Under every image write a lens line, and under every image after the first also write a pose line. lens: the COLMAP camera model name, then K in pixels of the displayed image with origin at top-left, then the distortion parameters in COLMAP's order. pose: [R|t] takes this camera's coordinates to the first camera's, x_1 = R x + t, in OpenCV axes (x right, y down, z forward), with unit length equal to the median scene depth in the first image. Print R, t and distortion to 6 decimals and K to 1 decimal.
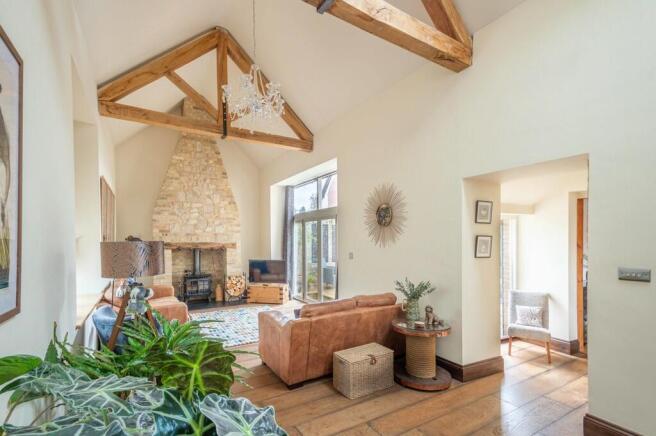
lens RADIAL K [[296.4, 0, 310.7], [0, 296.4, 243.5], [0, 0, 1]] dist [0.003960, 0.000522]
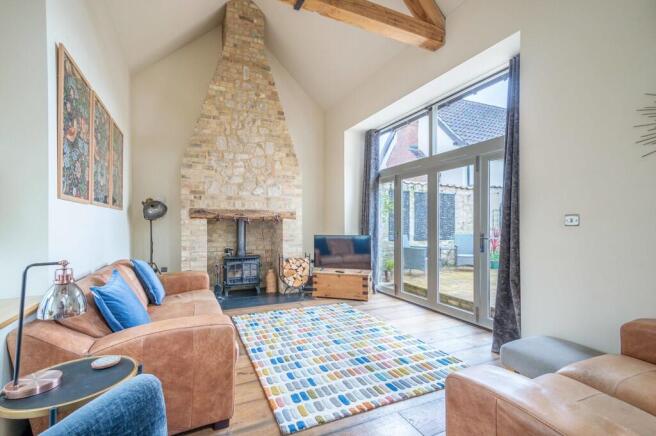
lens RADIAL K [[296.4, 0, 329.6], [0, 296.4, 221.4], [0, 0, 1]] dist [0.003960, 0.000522]
pose [[0.998539, 0.005274, -0.053781, -0.135756], [-0.005932, 0.999909, -0.012093, 0.031026], [0.053713, 0.012395, 0.998480, 0.302576]]
